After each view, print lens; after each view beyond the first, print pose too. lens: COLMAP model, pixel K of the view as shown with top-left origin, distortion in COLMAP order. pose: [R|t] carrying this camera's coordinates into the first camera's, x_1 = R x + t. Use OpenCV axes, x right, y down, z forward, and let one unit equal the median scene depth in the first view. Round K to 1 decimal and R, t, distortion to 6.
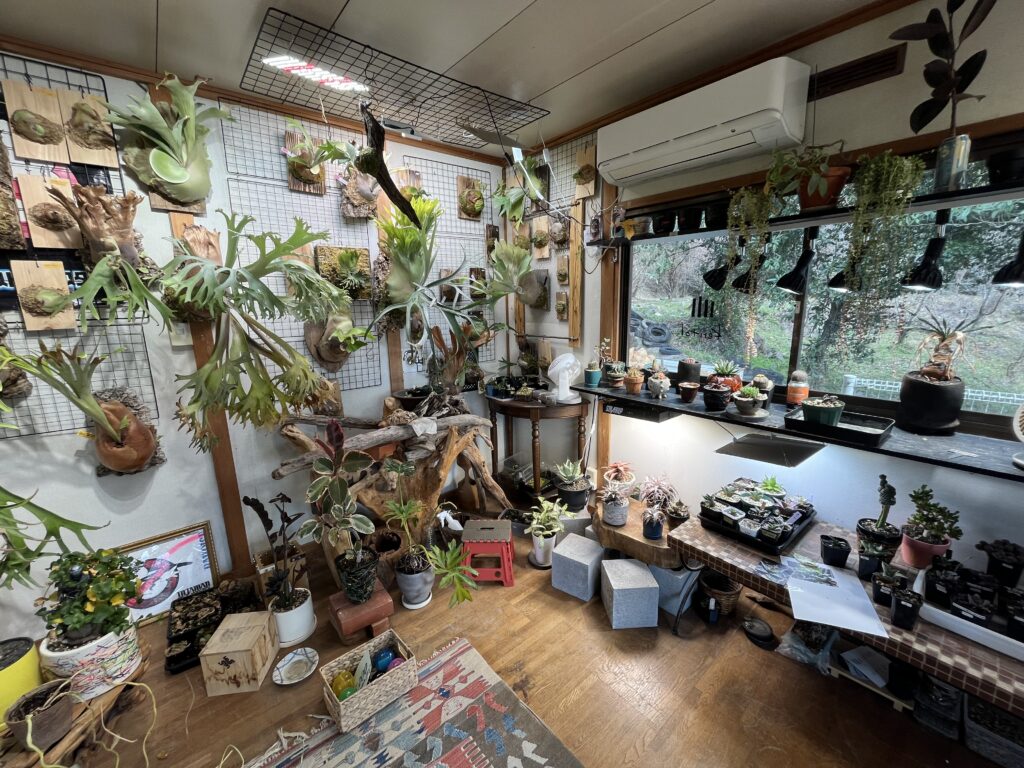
lens RADIAL K [[413.1, 0, 508.9], [0, 413.1, 386.2], [0, 0, 1]] dist [-0.007160, 0.001889]
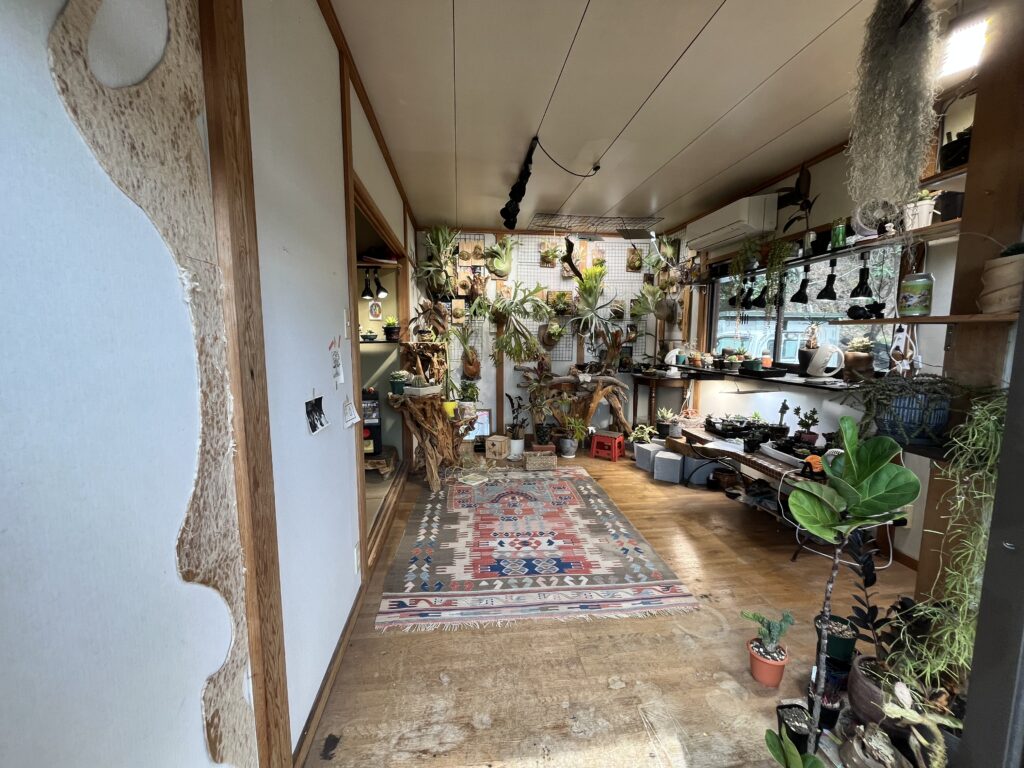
lens RADIAL K [[412.5, 0, 510.2], [0, 412.5, 383.0], [0, 0, 1]] dist [0.003019, 0.000120]
pose [[0.835911, 0.087968, -0.541770, 0.702768], [-0.132580, 0.990205, -0.043780, 0.316422], [0.532612, 0.108424, 0.839386, -1.055211]]
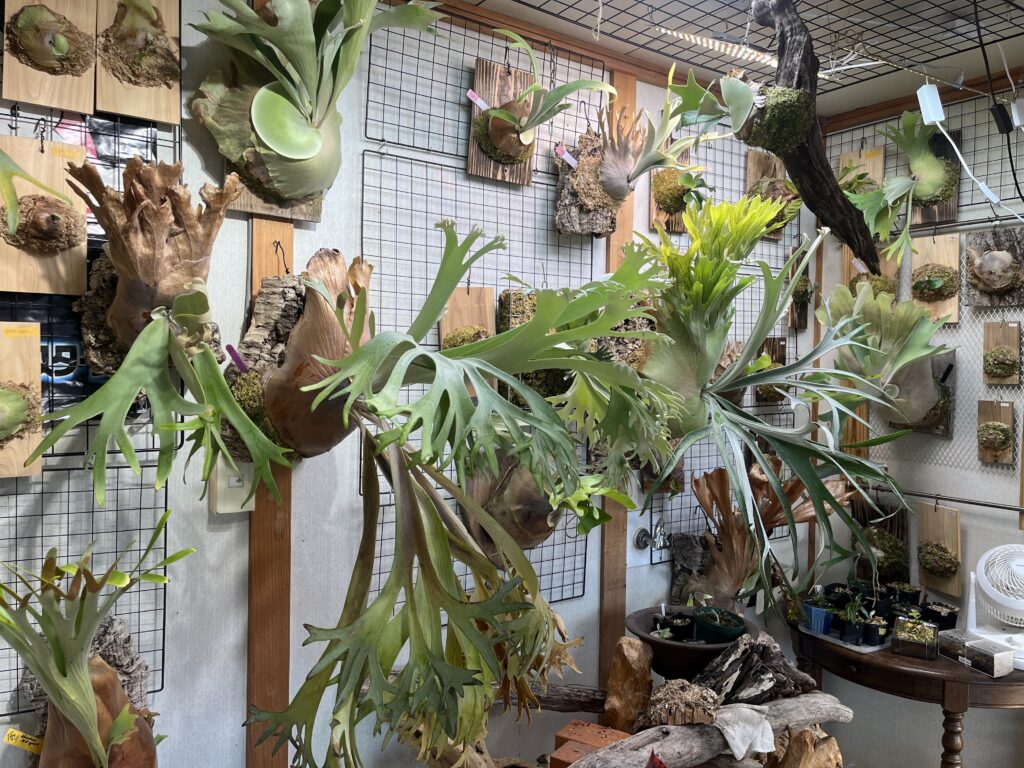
lens RADIAL K [[778.3, 0, 511.3], [0, 778.3, 385.5], [0, 0, 1]] dist [0.040489, -0.040398]
pose [[0.995654, 0.039039, -0.084547, -0.466032], [-0.053230, 0.983533, -0.172709, -0.109225], [0.076412, 0.176459, 0.981338, 0.210440]]
